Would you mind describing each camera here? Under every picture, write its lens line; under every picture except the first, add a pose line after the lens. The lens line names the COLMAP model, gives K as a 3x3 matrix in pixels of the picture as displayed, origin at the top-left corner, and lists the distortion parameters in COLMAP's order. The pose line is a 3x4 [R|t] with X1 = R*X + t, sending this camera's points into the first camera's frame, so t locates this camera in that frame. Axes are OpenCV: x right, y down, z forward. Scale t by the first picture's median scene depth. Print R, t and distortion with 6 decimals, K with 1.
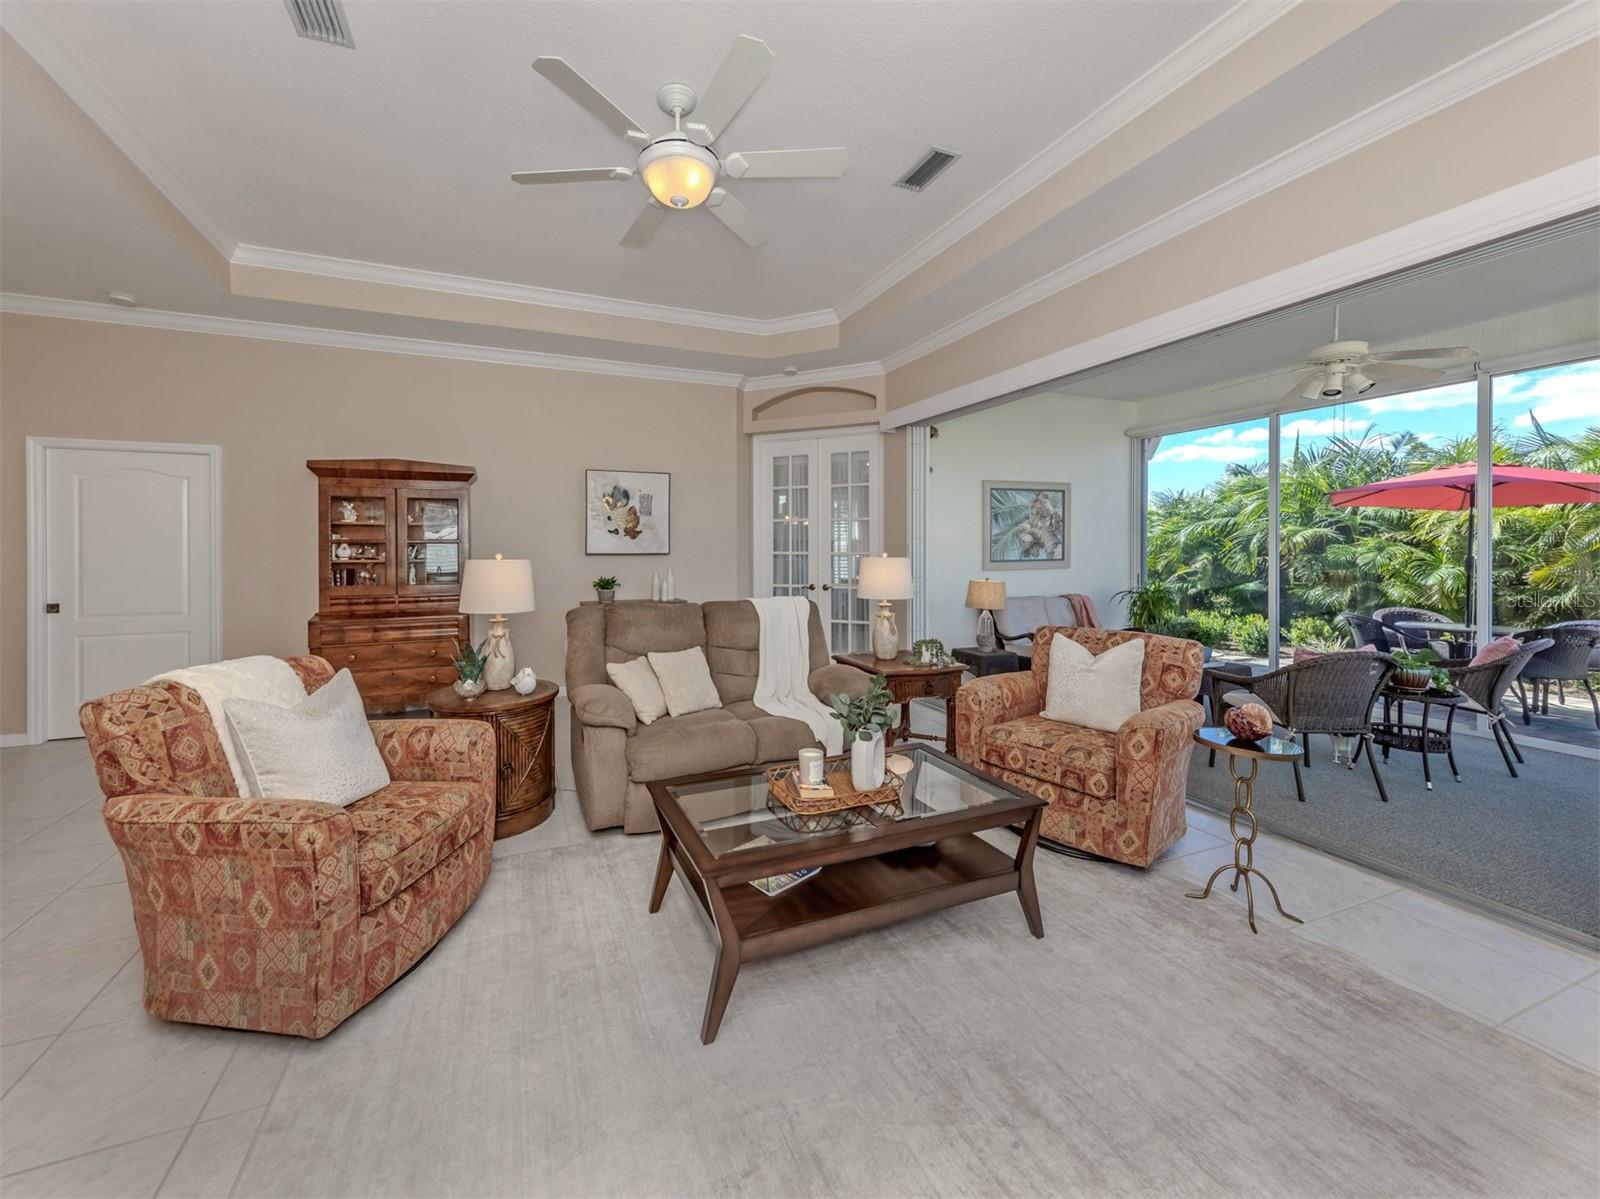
lens RADIAL K [[579.5, 0, 740.1], [0, 579.5, 552.4], [0, 0, 1]] dist [0.000658, 0.000049]
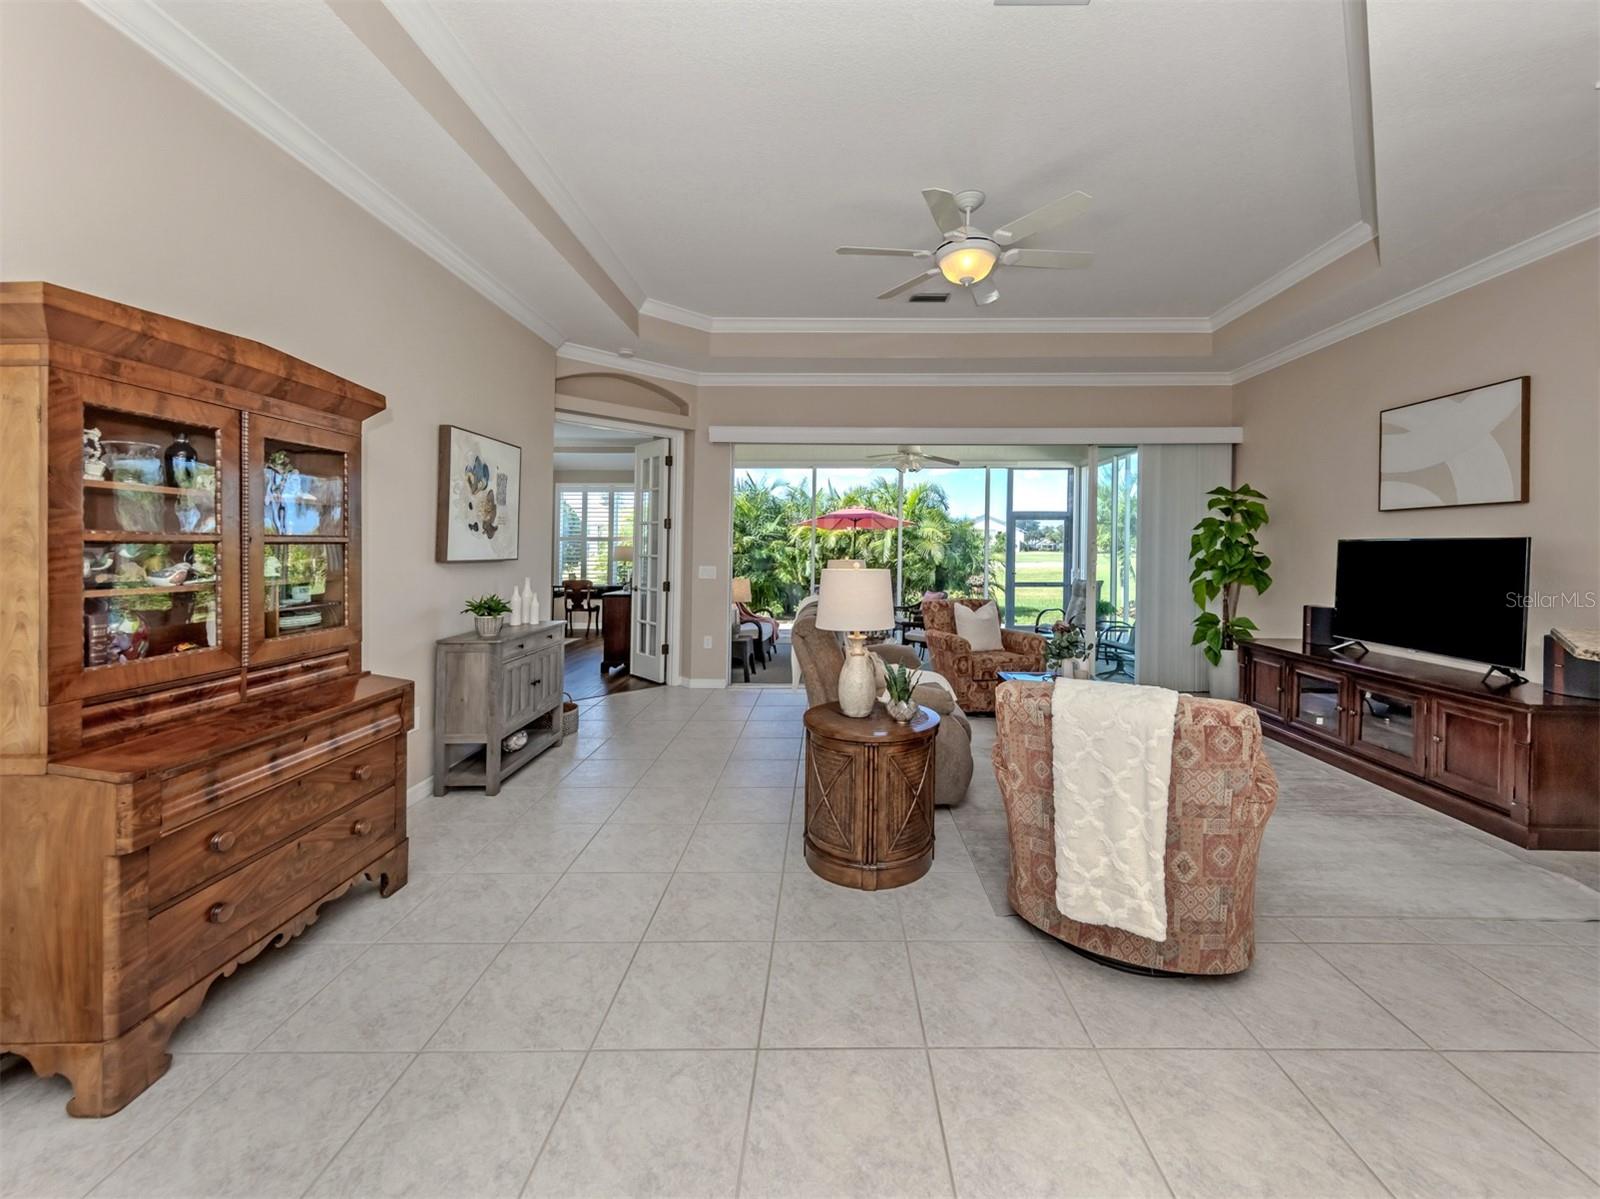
lens RADIAL K [[637.3, 0, 807.6], [0, 637.3, 551.3], [0, 0, 1]] dist [0.009883, -0.000340]
pose [[0.368828, -0.000200, 0.929498, -0.747616], [-0.002596, 0.999996, 0.001245, -0.010158], [-0.929494, -0.002873, 0.368826, 0.385117]]
